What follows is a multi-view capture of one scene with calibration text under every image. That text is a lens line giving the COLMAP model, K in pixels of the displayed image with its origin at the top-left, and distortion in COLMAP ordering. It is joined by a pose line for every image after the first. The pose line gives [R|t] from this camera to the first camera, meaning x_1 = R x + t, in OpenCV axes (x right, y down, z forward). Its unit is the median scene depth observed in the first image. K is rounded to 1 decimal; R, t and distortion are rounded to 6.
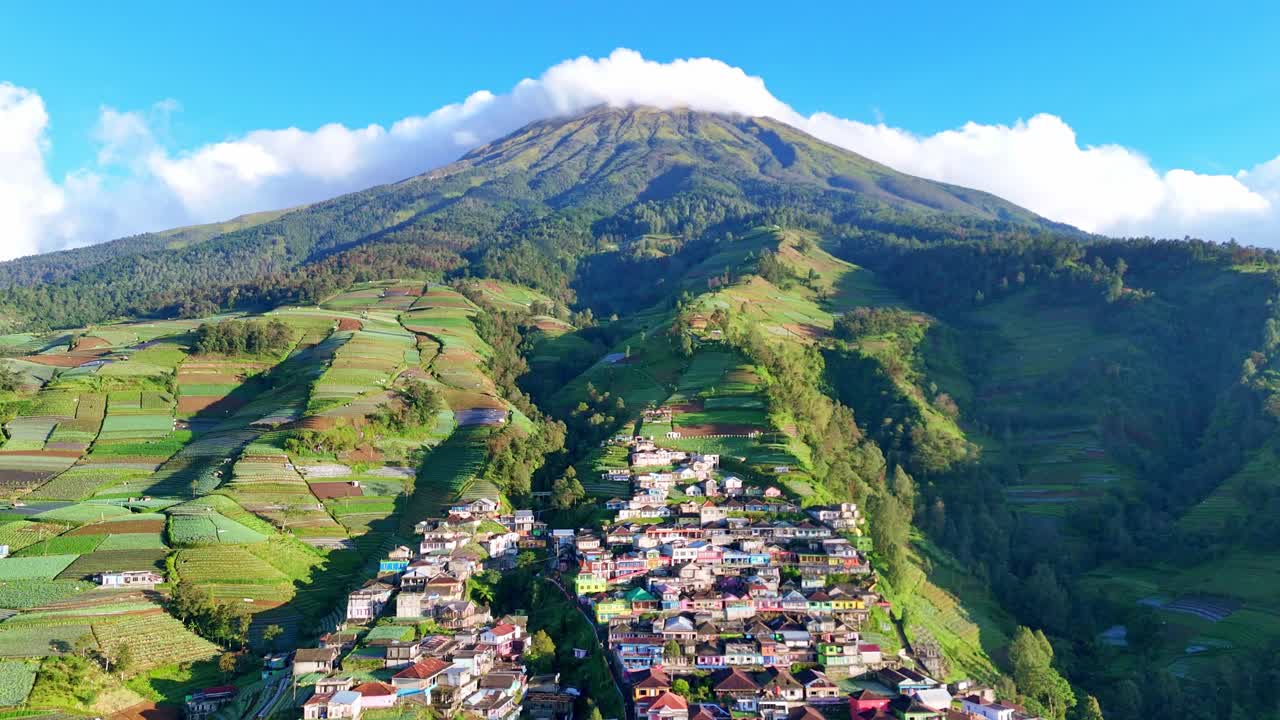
lens RADIAL K [[909.8, 0, 640.0], [0, 909.8, 360.0], [0, 0, 1]] dist [0.036489, -0.044013]
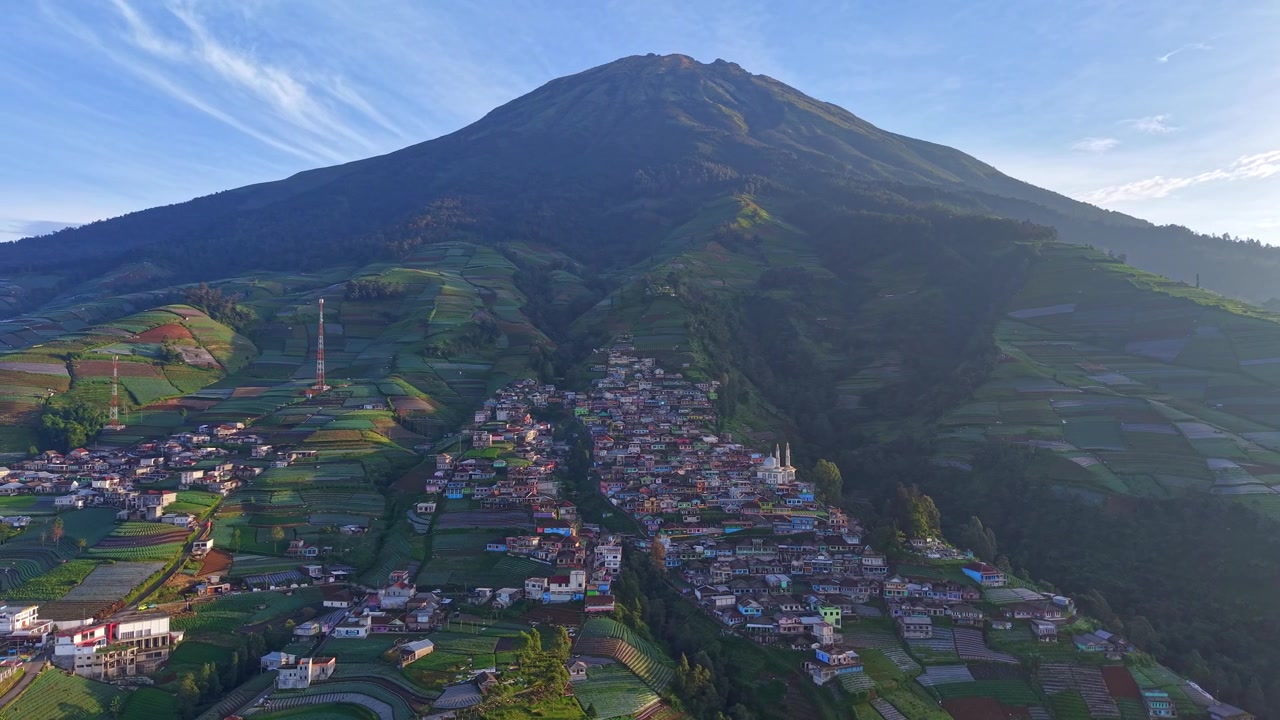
lens RADIAL K [[929.9, 0, 640.0], [0, 929.9, 360.0], [0, 0, 1]] dist [0.009017, 0.000842]
pose [[0.999752, -0.000124, -0.022268, 0.064592], [0.001700, 0.997489, 0.070803, -0.016244], [0.022204, -0.070824, 0.997242, -0.573947]]
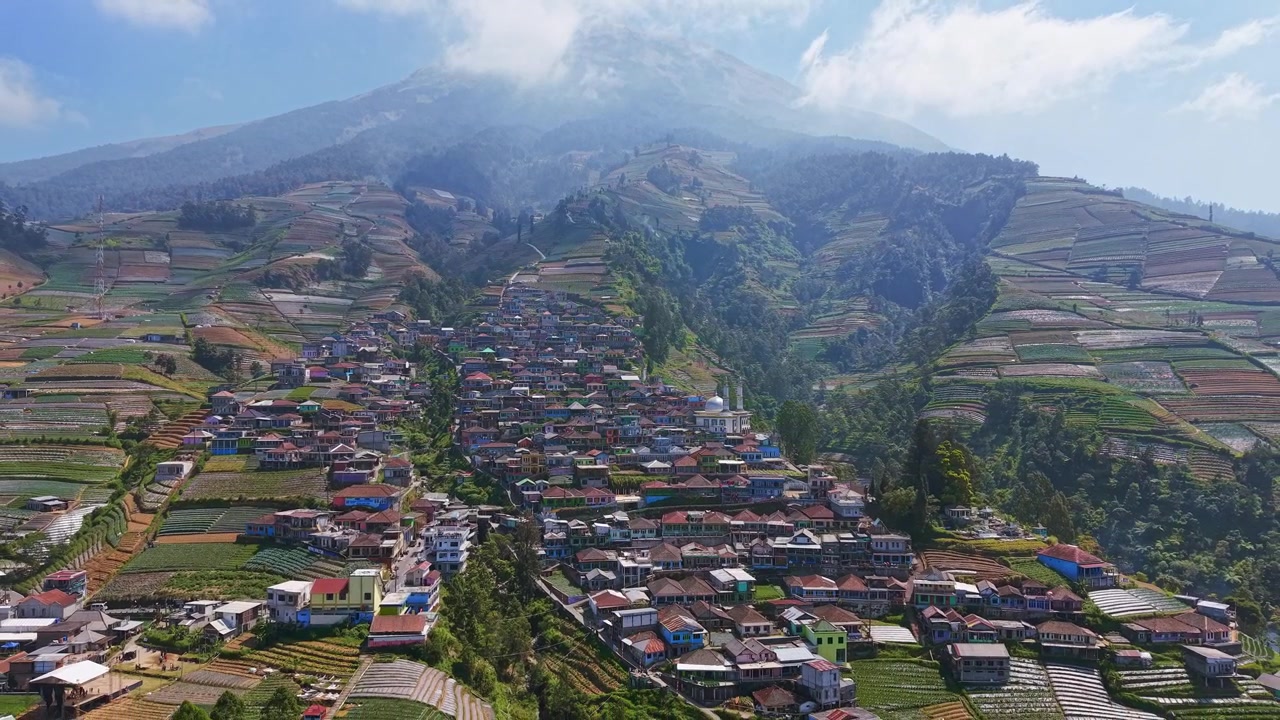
lens RADIAL K [[909.8, 0, 640.0], [0, 909.8, 360.0], [0, 0, 1]] dist [0.036489, -0.044013]
pose [[0.999114, 0.001769, 0.042060, 0.093322], [-0.005105, 0.996836, 0.079322, 0.065072], [-0.041787, -0.079466, 0.995961, -0.295824]]
